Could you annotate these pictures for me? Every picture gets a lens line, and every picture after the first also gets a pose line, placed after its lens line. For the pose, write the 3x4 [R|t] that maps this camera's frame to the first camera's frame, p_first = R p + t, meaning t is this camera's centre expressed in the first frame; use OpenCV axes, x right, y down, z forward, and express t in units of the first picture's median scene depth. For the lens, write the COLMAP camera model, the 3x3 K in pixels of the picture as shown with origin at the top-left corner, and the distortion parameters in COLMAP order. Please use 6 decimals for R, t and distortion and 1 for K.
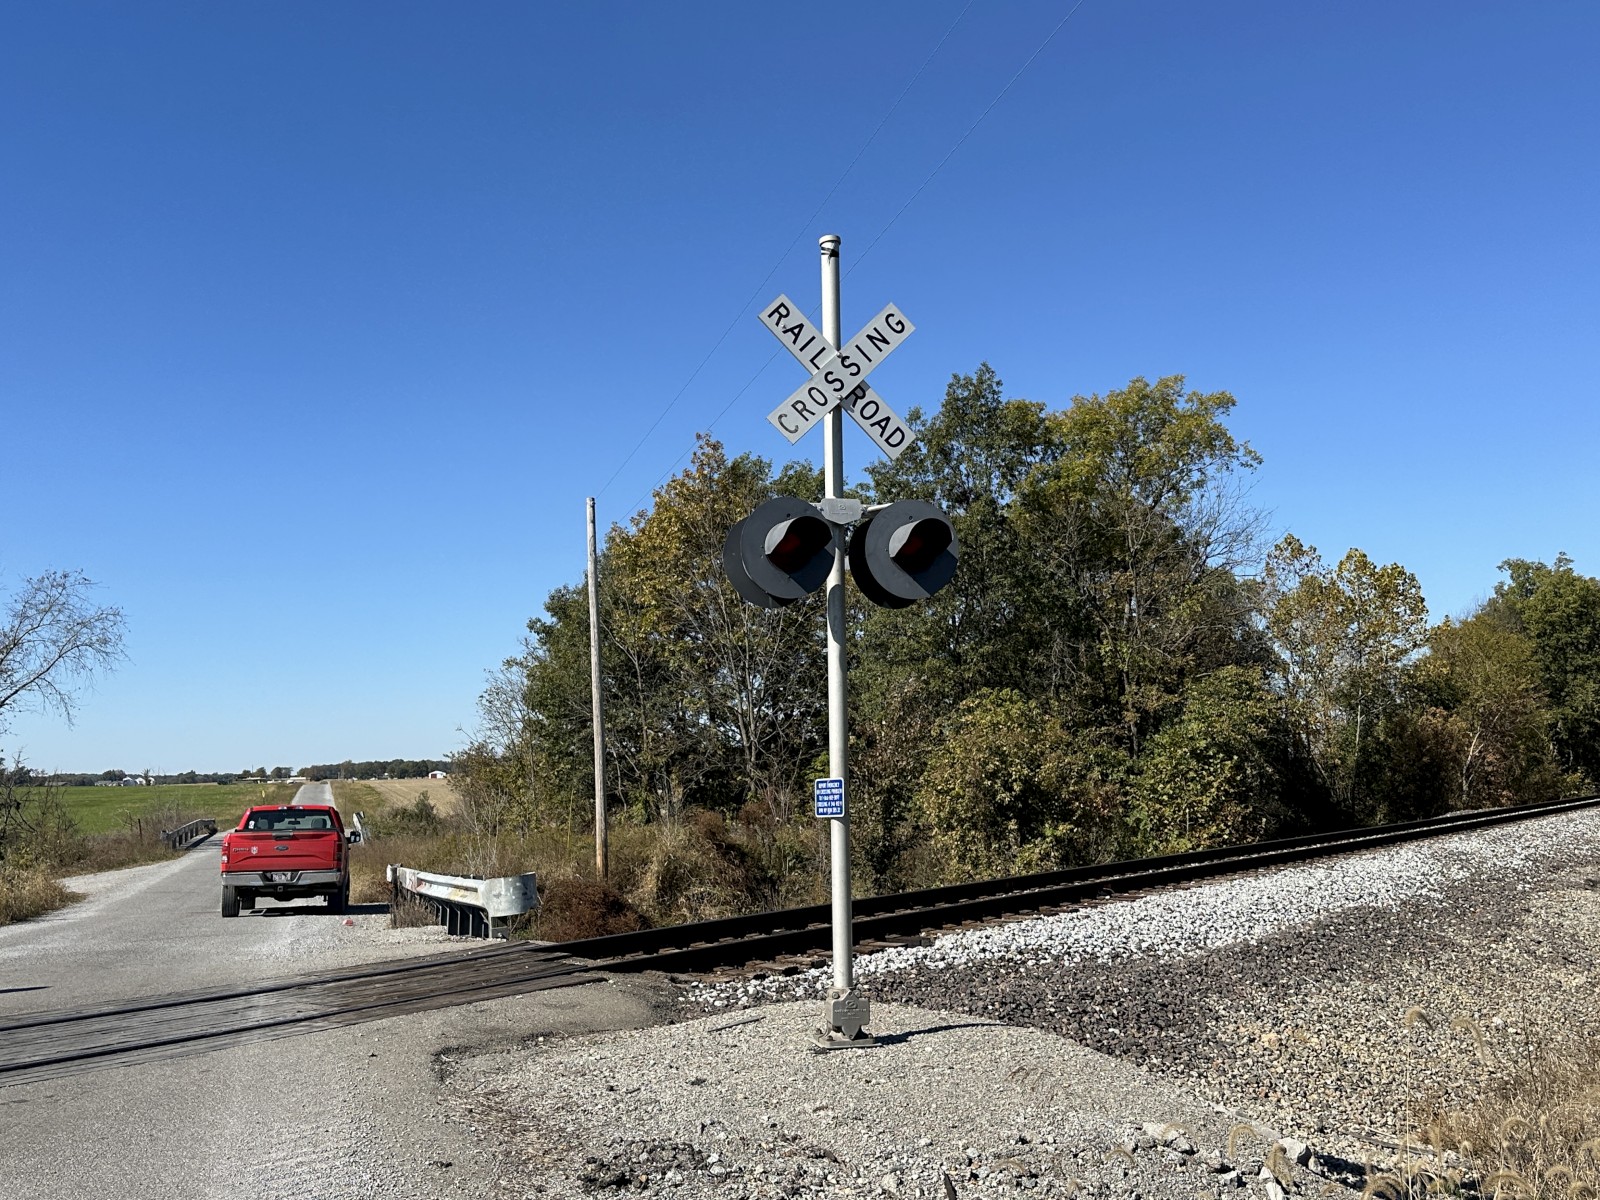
lens RADIAL K [[1547.6, 0, 807.0], [0, 1547.6, 594.0], [0, 0, 1]] dist [0.104414, 0.000000]
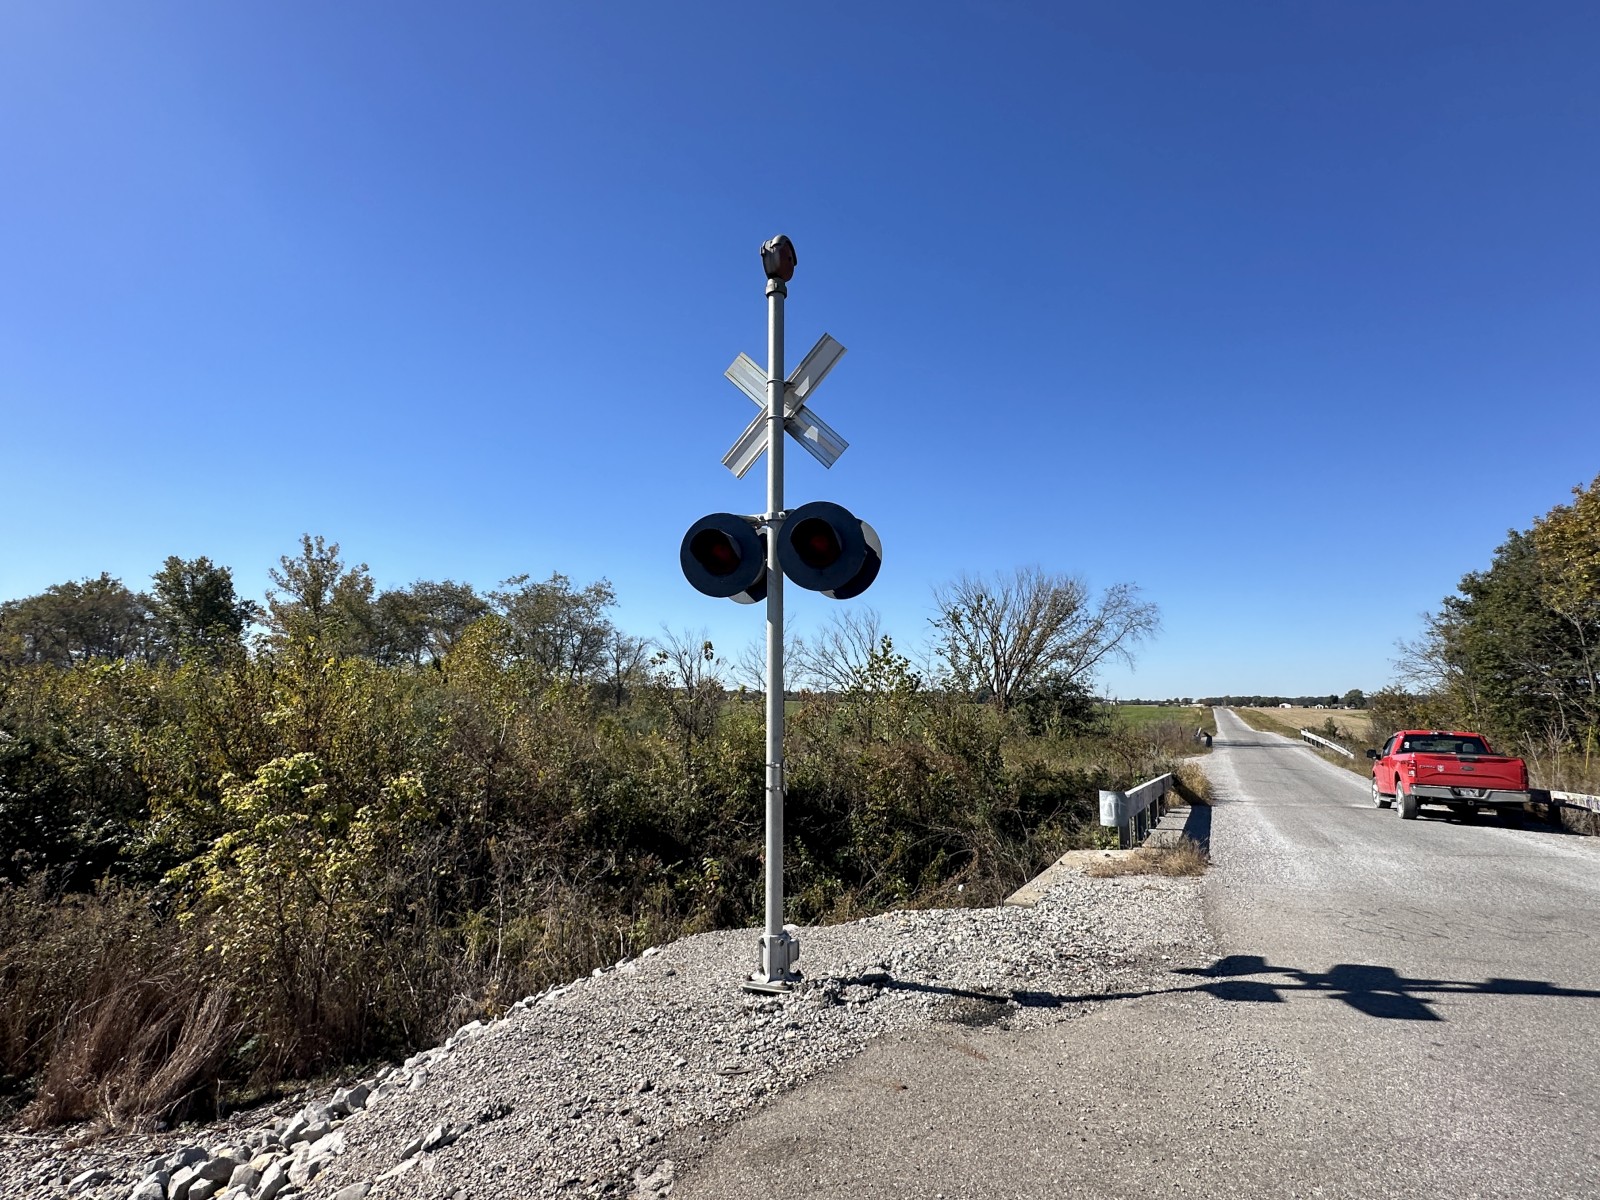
lens RADIAL K [[820.5, 0, 800.1], [0, 820.5, 597.9], [0, 0, 1]] dist [0.001221, -0.000307]
pose [[0.730928, -0.057175, -0.680056, -0.183934], [0.050399, 0.998286, -0.029761, 0.017471], [0.680592, -0.012521, 0.732556, 0.137341]]
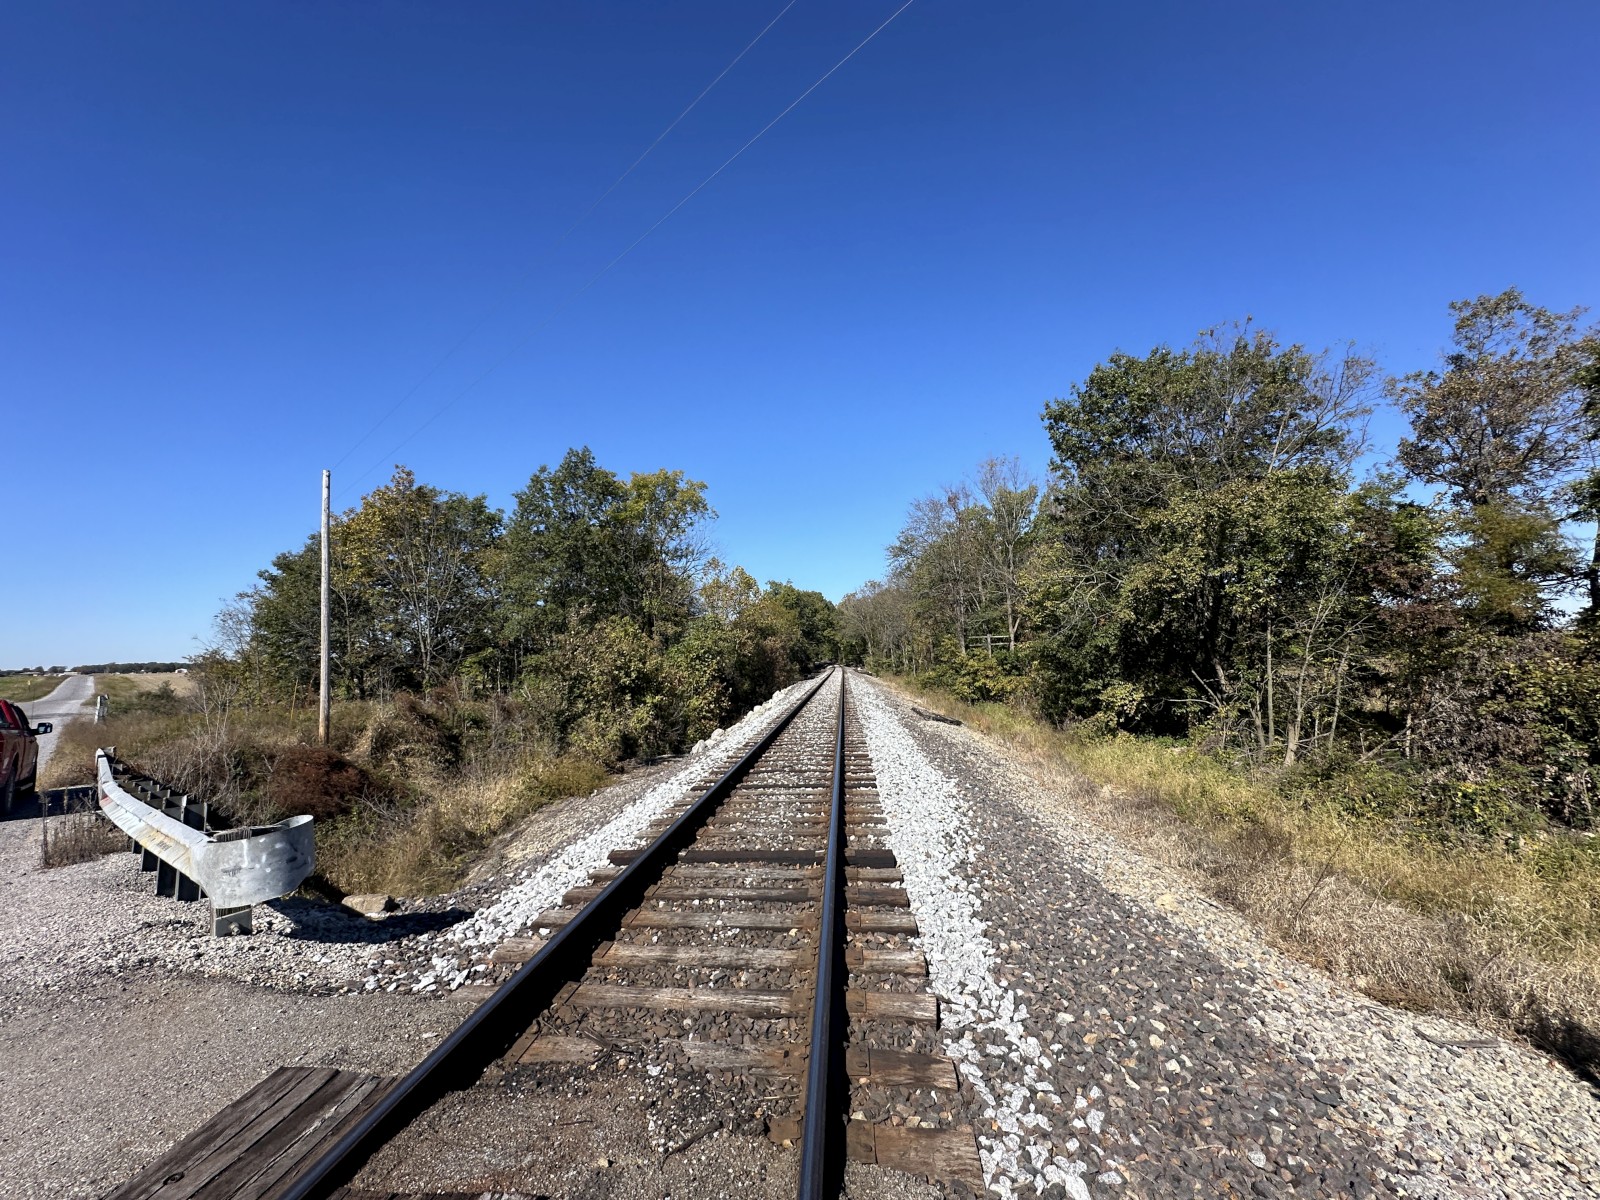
lens RADIAL K [[641.3, 0, 800.9], [0, 641.3, 602.2], [0, 0, 1]] dist [-0.001282, 0.000001]
pose [[0.861094, 0.047877, 0.506187, -0.062966], [-0.053631, 0.998556, -0.003213, 0.037840], [-0.505610, -0.024381, 0.862418, 0.307240]]
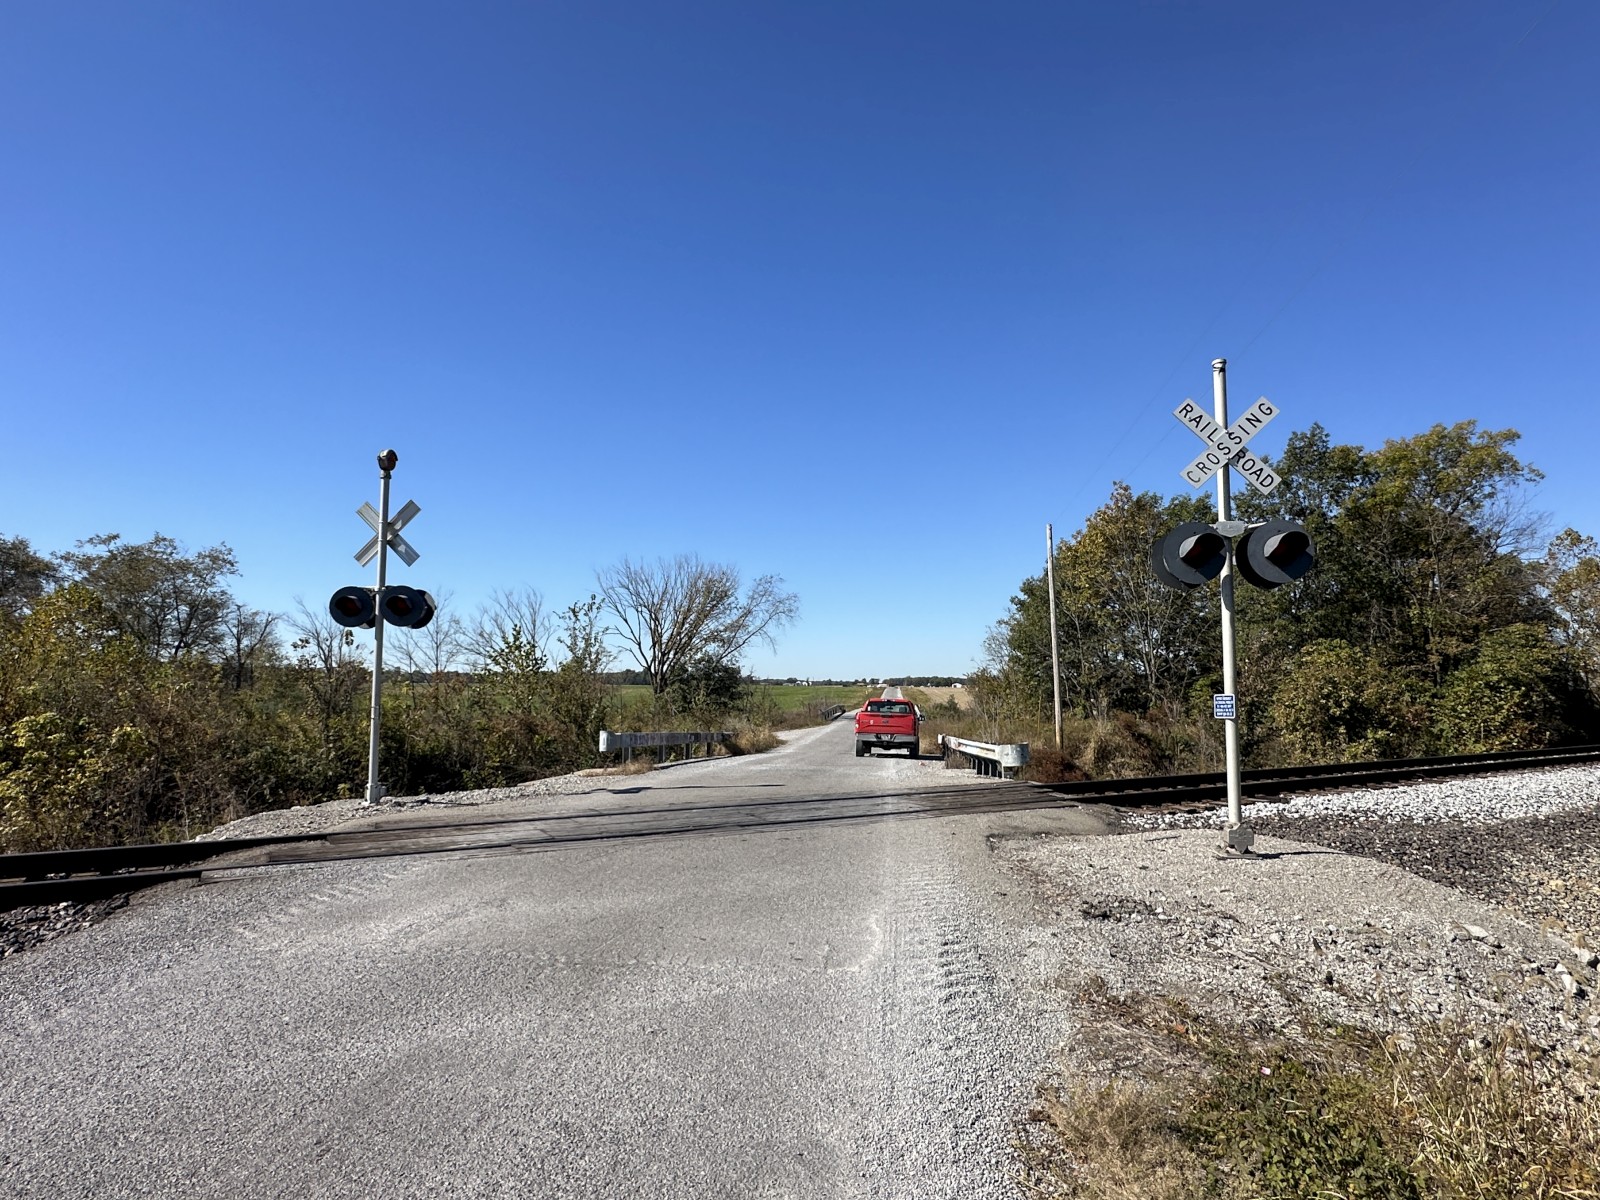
lens RADIAL K [[902.6, 0, 795.9], [0, 902.6, 596.9], [0, 0, 1]] dist [0.002527, 0.002640]
pose [[0.918129, -0.012142, -0.396095, -0.005046], [0.018666, 0.999746, 0.012620, -0.000703], [0.395841, -0.018980, 0.918123, -0.010541]]
